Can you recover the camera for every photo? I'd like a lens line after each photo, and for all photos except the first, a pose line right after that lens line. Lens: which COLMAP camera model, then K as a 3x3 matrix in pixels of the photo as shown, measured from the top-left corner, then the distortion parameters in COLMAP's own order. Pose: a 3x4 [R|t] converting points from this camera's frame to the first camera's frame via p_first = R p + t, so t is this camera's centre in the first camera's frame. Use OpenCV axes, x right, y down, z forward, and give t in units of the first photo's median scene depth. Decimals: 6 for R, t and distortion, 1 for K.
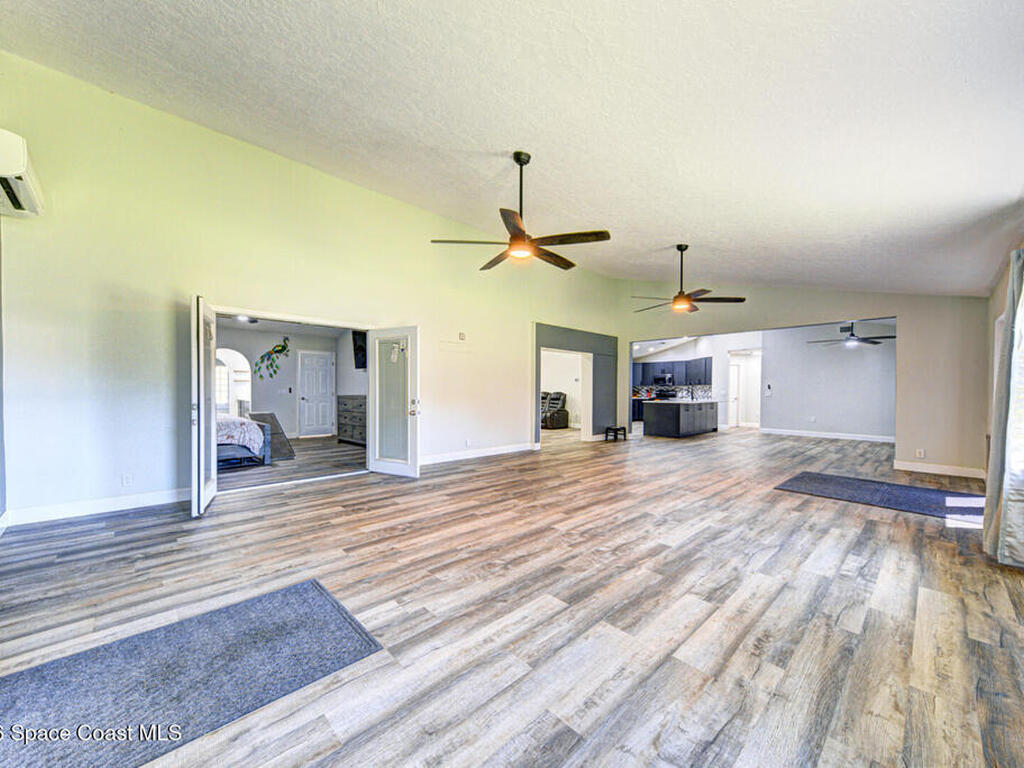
lens RADIAL K [[396.0, 0, 503.9], [0, 396.0, 389.2], [0, 0, 1]] dist [-0.000576, 0.000343]
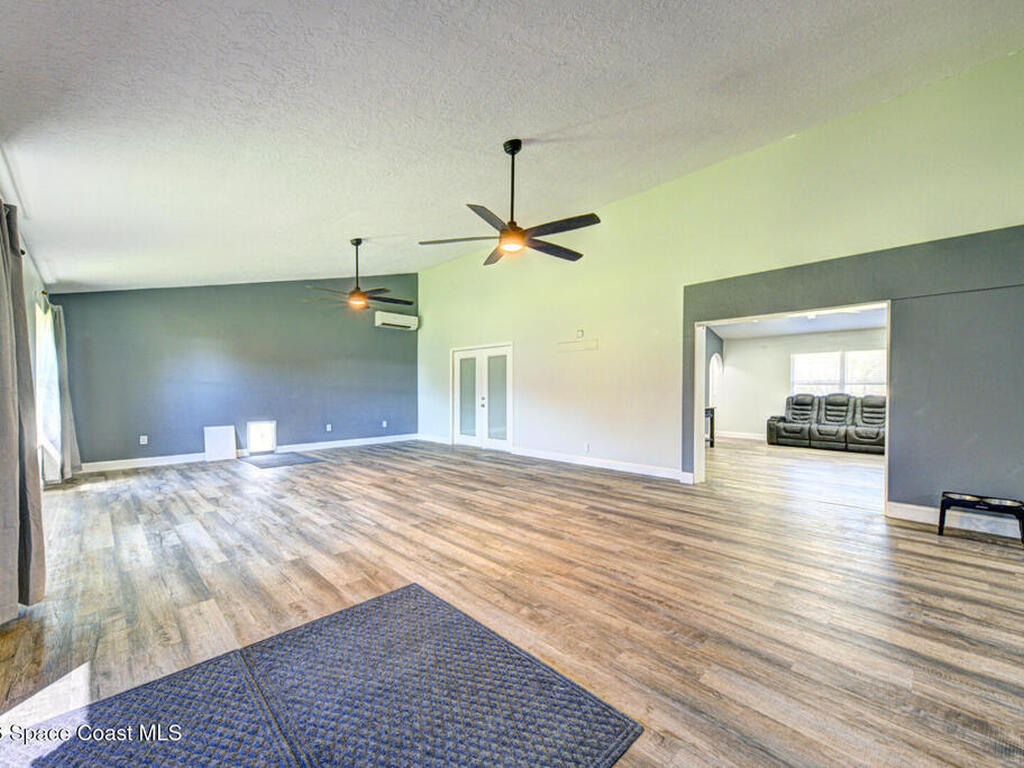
lens RADIAL K [[416.4, 0, 505.4], [0, 416.4, 384.8], [0, 0, 1]] dist [0.031186, 0.000031]
pose [[0.030487, -0.016010, -0.999407, 1.556312], [0.001765, 0.999871, -0.015964, 0.005128], [0.999534, -0.001278, 0.030511, 1.393769]]
